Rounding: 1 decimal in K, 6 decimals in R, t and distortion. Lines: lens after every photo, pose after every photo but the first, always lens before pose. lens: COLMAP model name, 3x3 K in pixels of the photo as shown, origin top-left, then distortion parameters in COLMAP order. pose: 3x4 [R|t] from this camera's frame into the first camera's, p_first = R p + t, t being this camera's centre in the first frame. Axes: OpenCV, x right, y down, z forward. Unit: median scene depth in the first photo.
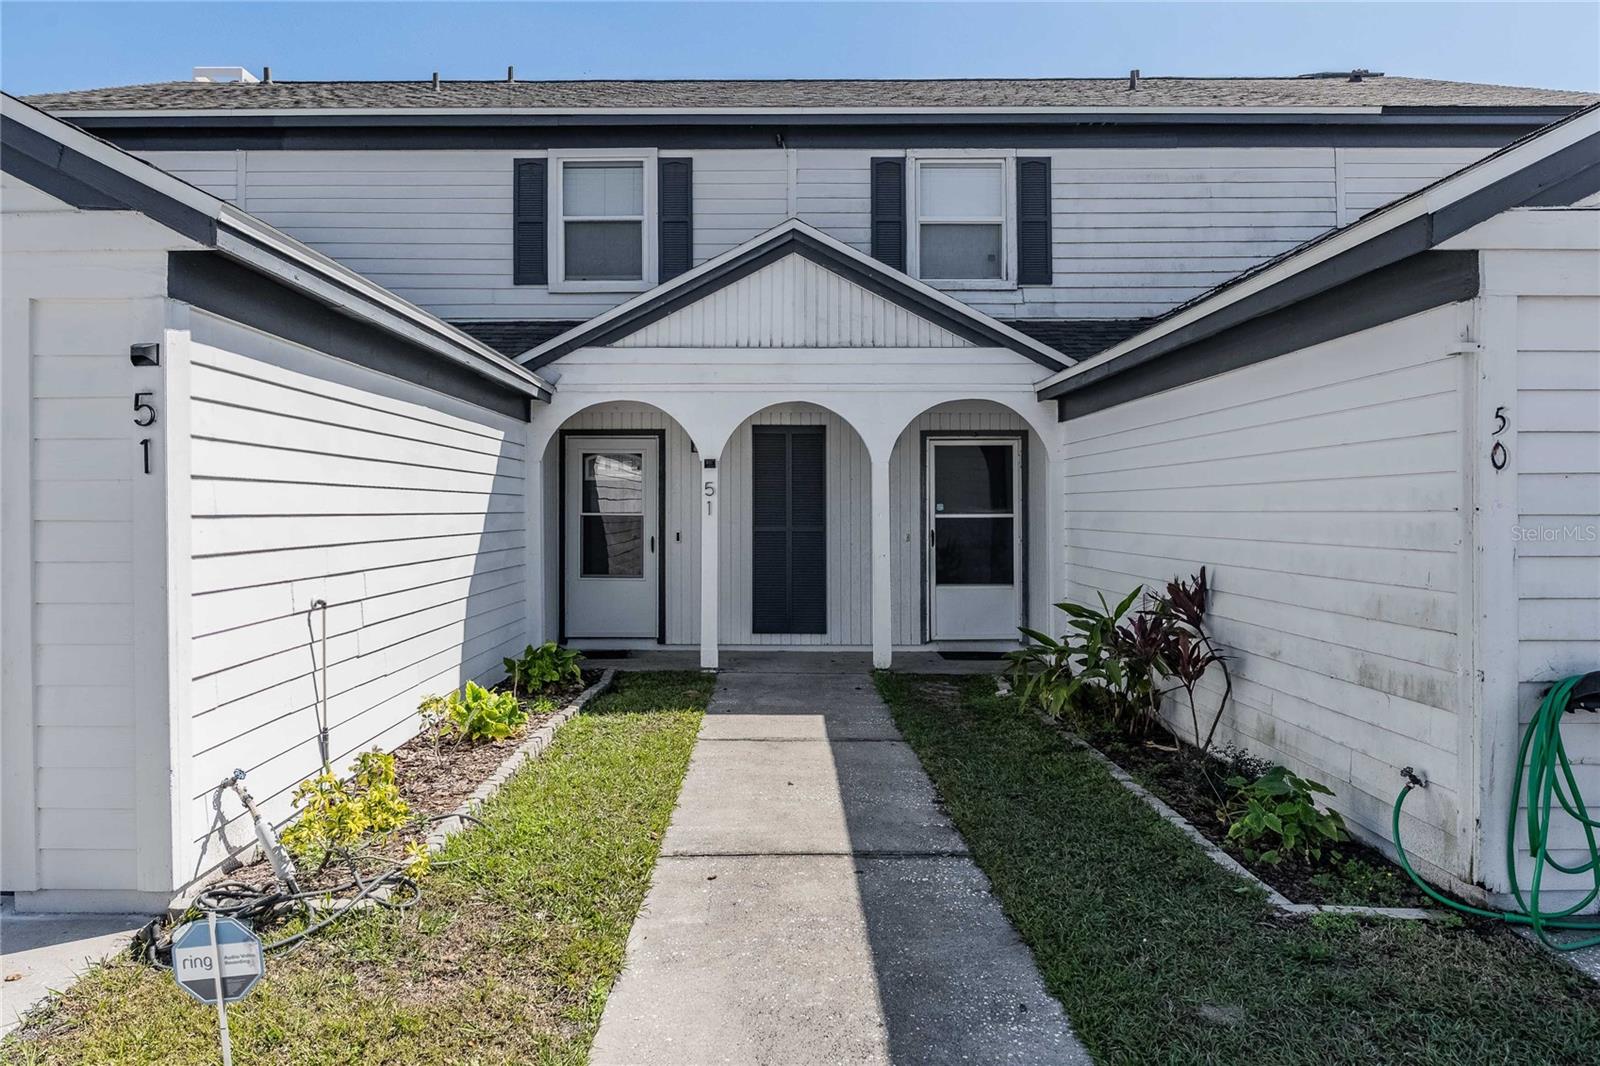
lens RADIAL K [[974.2, 0, 801.2], [0, 974.2, 446.3], [0, 0, 1]] dist [-0.004011, -0.000915]
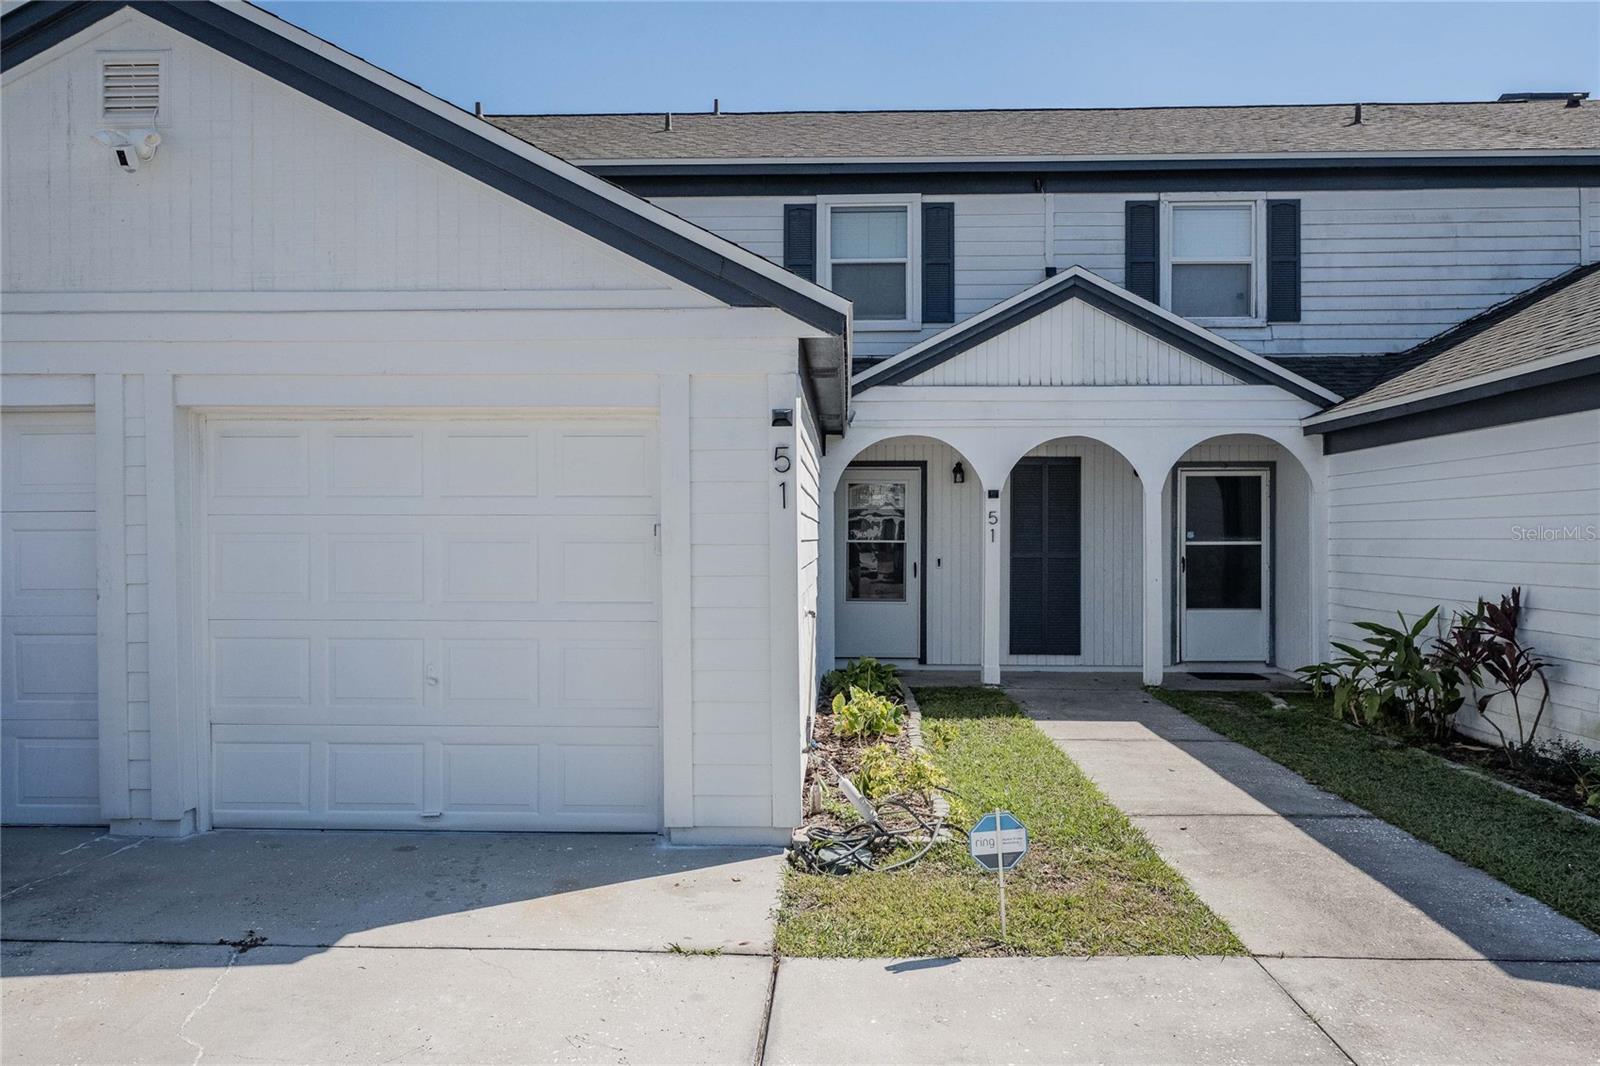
lens RADIAL K [[1092.8, 0, 805.7], [0, 1092.8, 480.4], [0, 0, 1]] dist [0.004125, -0.001155]
pose [[0.999647, -0.000543, -0.026564, -0.243438], [0.000872, 0.999923, 0.012392, -0.011290], [0.026555, -0.012411, 0.999570, -0.189432]]
